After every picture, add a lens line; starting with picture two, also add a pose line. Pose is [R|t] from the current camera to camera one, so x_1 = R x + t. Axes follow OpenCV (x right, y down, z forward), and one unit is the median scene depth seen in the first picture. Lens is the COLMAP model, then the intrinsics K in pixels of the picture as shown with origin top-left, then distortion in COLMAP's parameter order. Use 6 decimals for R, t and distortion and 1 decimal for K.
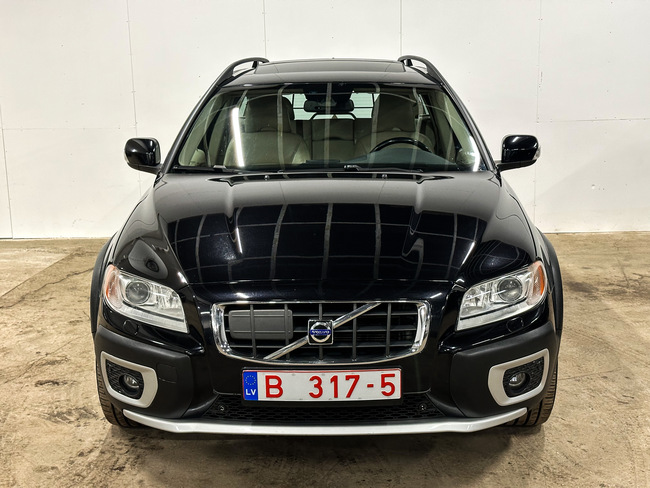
lens RADIAL K [[900.7, 0, 322.7], [0, 900.7, 242.5], [0, 0, 1]] dist [0.163502, -0.336868]
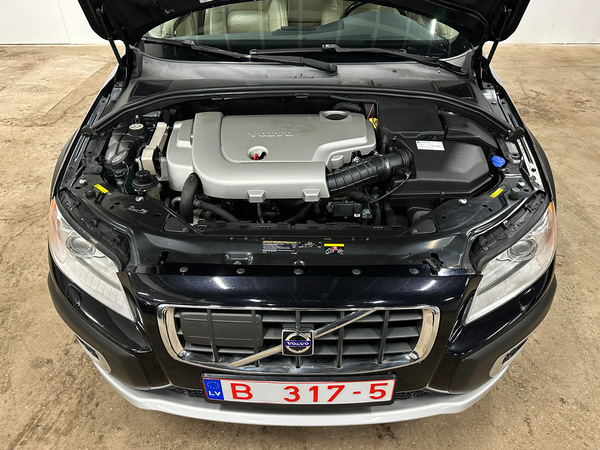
lens RADIAL K [[485.2, 0, 300.0], [0, 485.2, 225.0], [0, 0, 1]] dist [-0.004942, -0.001688]
pose [[0.999915, 0.003175, 0.012680, -0.006084], [-0.008068, 0.913107, 0.407639, -0.164873], [-0.010284, -0.407707, 0.913055, 0.652325]]
